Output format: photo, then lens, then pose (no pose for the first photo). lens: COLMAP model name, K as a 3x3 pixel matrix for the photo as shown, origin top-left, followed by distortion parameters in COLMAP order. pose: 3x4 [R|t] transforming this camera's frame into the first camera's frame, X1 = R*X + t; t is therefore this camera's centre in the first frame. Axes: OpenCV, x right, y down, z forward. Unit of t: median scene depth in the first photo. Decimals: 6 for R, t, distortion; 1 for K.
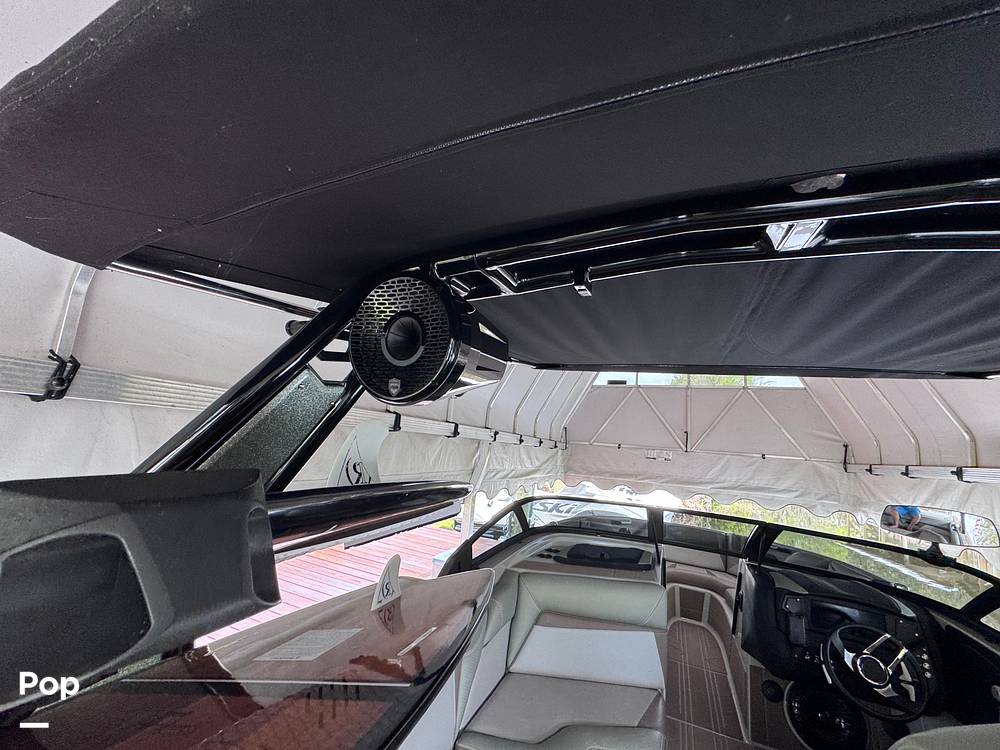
lens RADIAL K [[399.4, 0, 504.2], [0, 399.4, 377.0], [0, 0, 1]] dist [-0.004003, 0.001010]
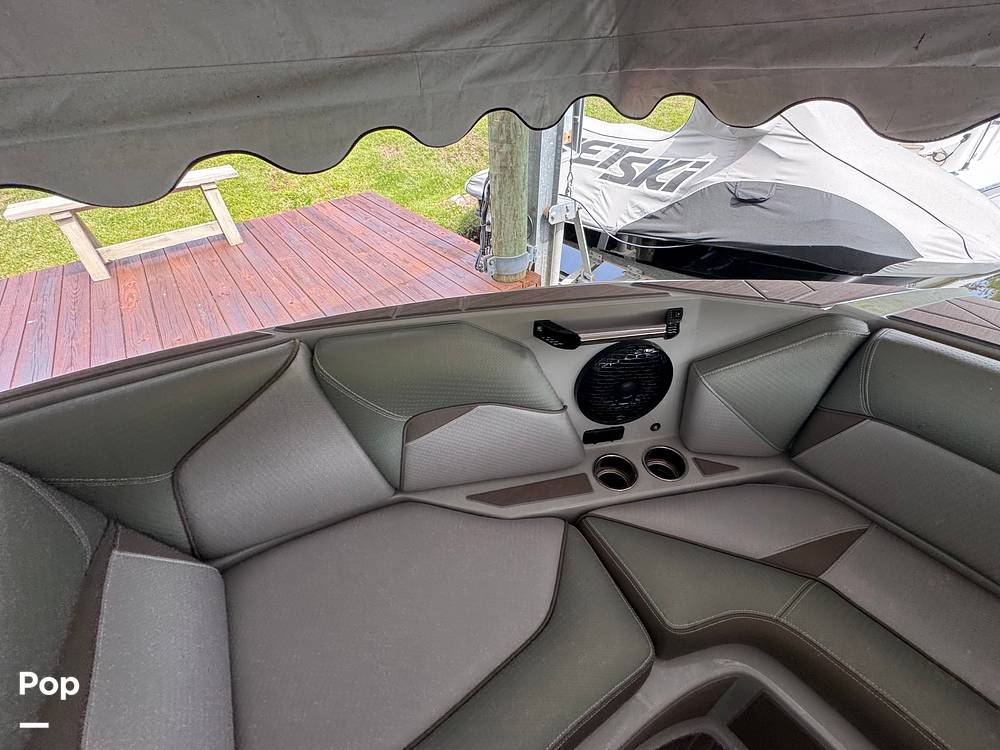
lens RADIAL K [[399.4, 0, 500.6], [0, 399.4, 375.9], [0, 0, 1]] dist [-0.004003, 0.001010]
pose [[0.861573, 0.215162, -0.459779, 0.357883], [0.203937, 0.682718, 0.701645, 0.236528], [0.464867, -0.698285, 0.544332, 0.879702]]
